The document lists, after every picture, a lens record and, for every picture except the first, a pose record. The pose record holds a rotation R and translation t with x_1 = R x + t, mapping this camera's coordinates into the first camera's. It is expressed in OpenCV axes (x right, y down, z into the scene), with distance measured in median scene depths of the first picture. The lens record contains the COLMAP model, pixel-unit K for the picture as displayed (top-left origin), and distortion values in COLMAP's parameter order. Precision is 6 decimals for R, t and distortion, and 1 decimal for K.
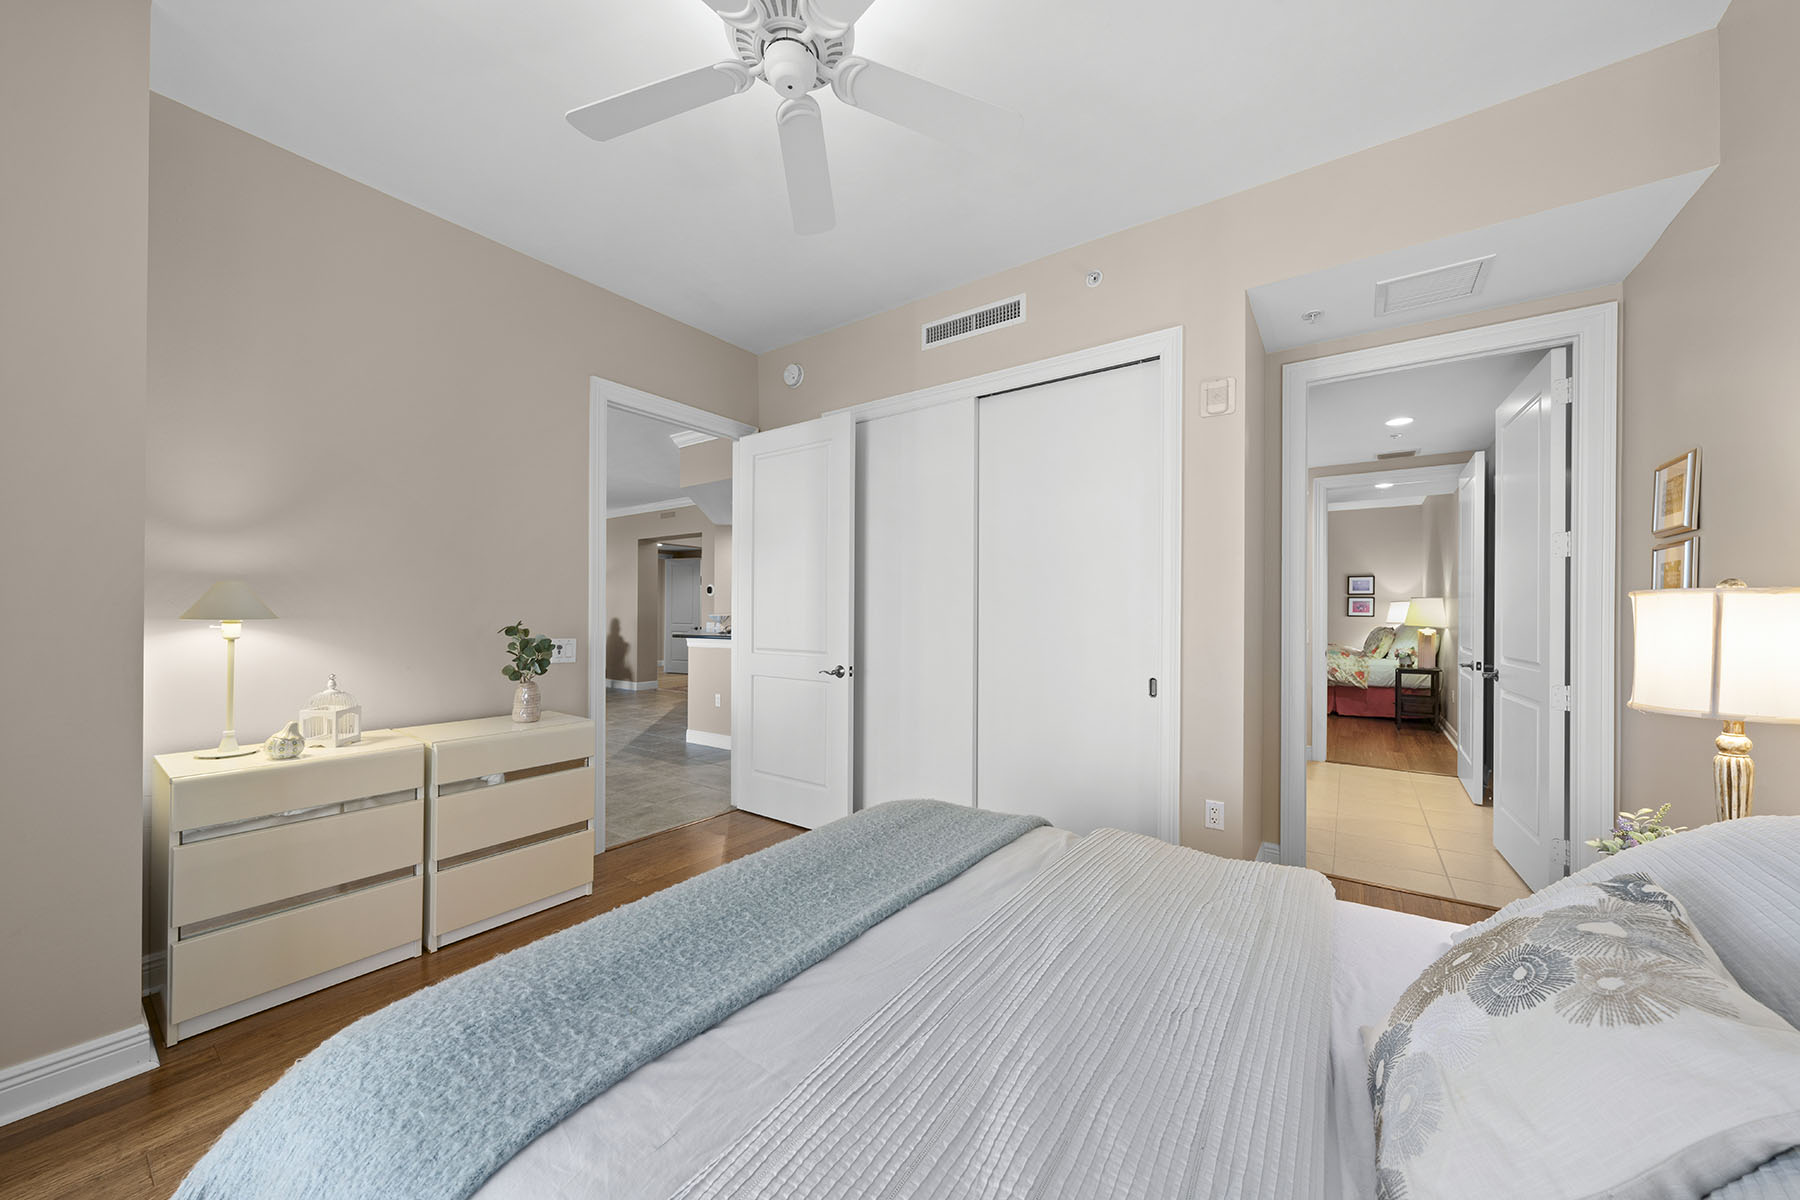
lens RADIAL K [[635.5, 0, 887.3], [0, 635.5, 610.0], [0, 0, 1]] dist [-0.002263, -0.000261]
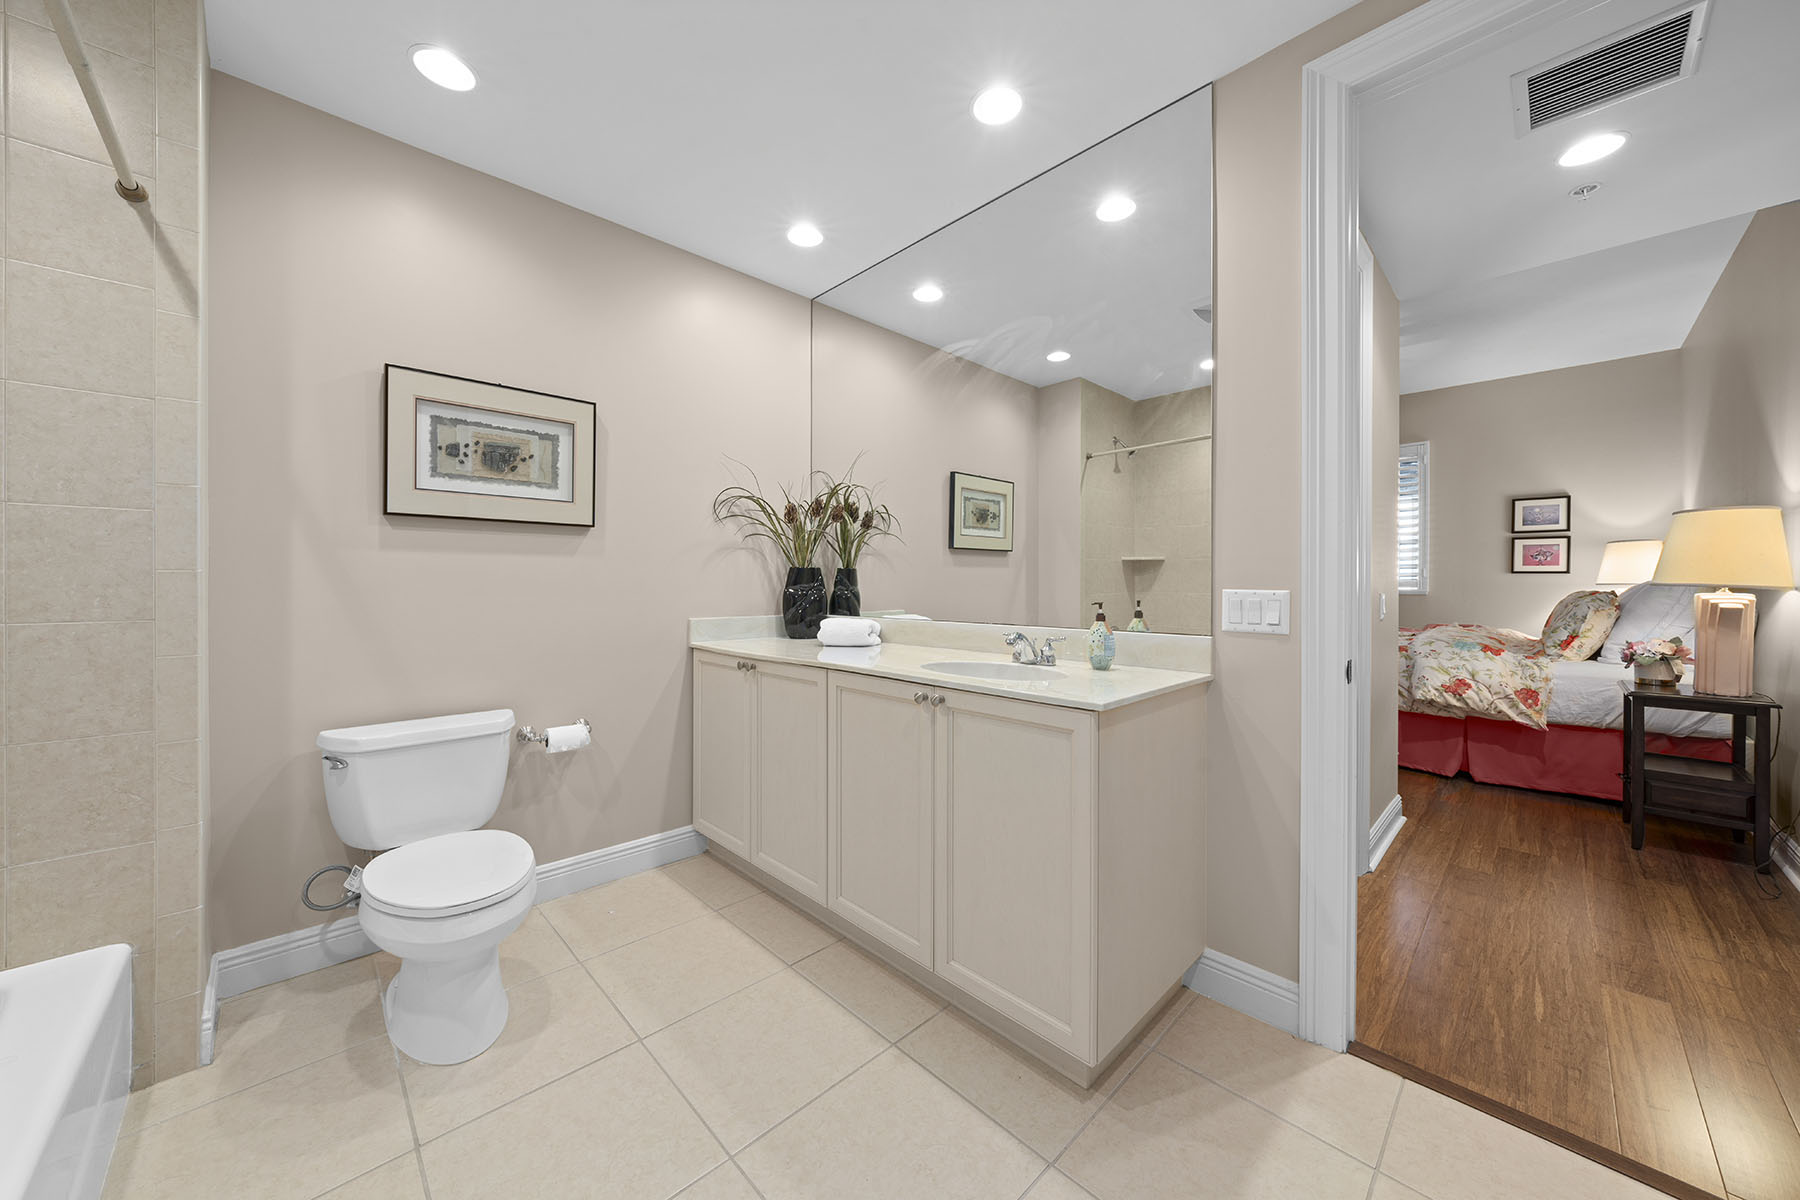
lens RADIAL K [[635.5, 0, 870.1], [0, 635.5, 584.4], [0, 0, 1]] dist [-0.002263, -0.000261]
pose [[0.982899, -0.001339, -0.184143, 0.374993], [0.002470, 0.999979, 0.005914, 0.019662], [0.184131, -0.006268, 0.982882, 0.480264]]
